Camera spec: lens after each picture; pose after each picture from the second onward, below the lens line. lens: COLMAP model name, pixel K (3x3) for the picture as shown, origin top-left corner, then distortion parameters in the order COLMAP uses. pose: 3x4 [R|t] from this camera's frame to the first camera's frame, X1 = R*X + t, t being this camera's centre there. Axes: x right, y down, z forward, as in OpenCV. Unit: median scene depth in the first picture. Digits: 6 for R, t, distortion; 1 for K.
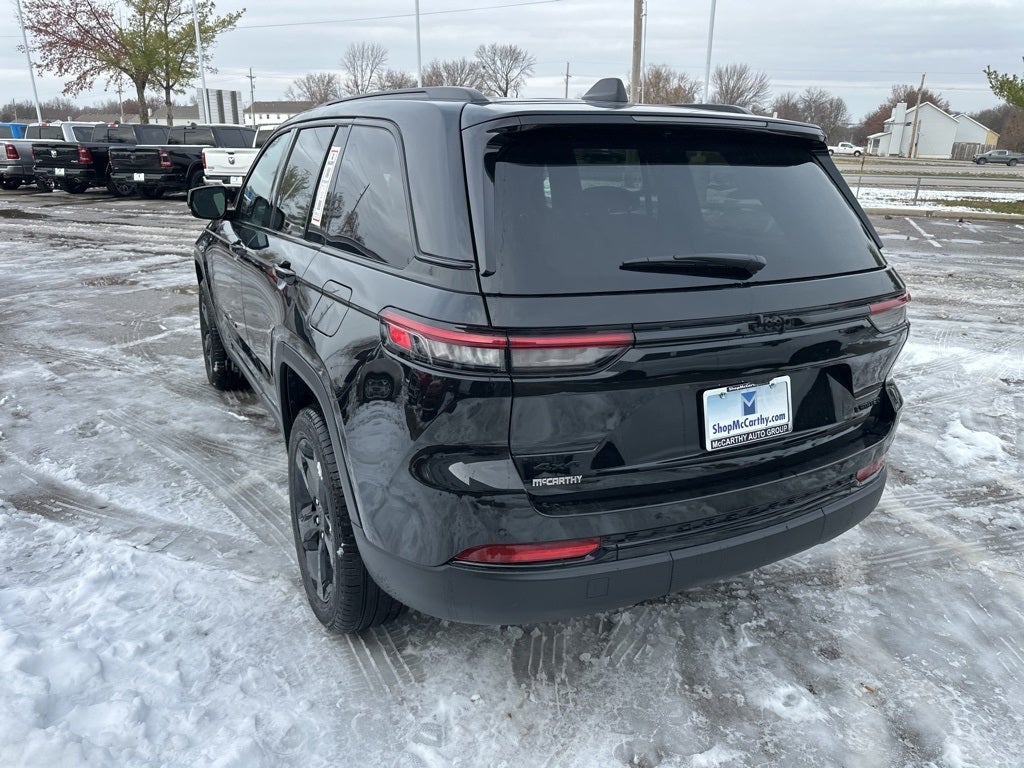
lens RADIAL K [[731.6, 0, 511.1], [0, 731.6, 368.0], [0, 0, 1]] dist [0.007318, -0.004511]
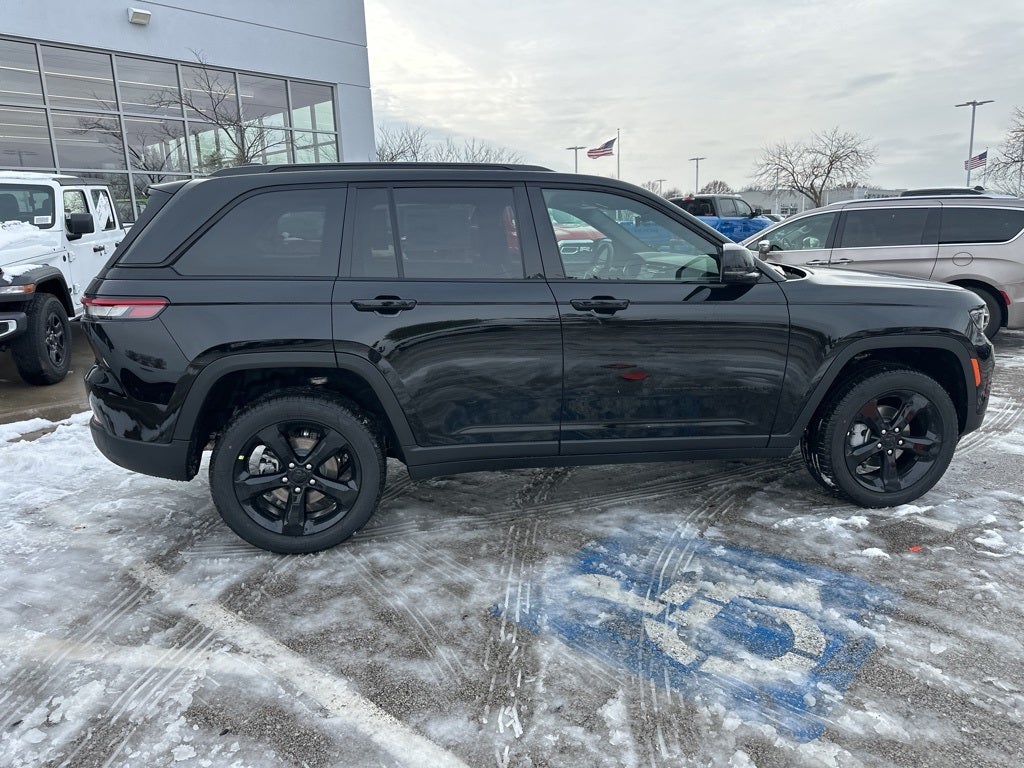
lens RADIAL K [[717.9, 0, 506.5], [0, 717.9, 384.6], [0, 0, 1]] dist [0.033470, -0.039510]
pose [[-0.325819, 0.194036, -0.925306, 1.005143], [-0.262499, 0.921666, 0.285704, -0.352157], [0.908260, 0.335980, -0.249362, 1.352650]]
